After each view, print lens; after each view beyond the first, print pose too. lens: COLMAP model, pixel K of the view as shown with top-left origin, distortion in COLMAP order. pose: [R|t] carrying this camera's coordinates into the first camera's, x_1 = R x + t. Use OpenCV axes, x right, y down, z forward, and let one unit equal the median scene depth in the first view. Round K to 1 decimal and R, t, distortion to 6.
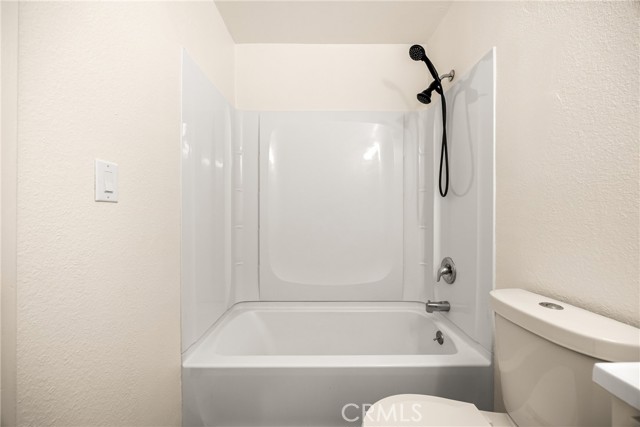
lens RADIAL K [[246.2, 0, 322.1], [0, 246.2, 214.8], [0, 0, 1]] dist [-0.000397, 0.000119]
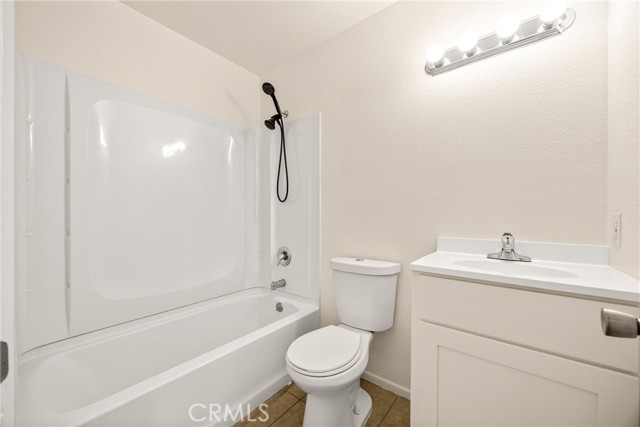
lens RADIAL K [[244.4, 0, 320.0], [0, 244.4, 212.5], [0, 0, 1]] dist [0.002148, 0.000391]
pose [[0.629143, 0.006516, 0.777263, -0.410945], [-0.001221, 0.999972, -0.007395, -0.006038], [-0.777289, 0.003703, 0.629133, -0.007494]]
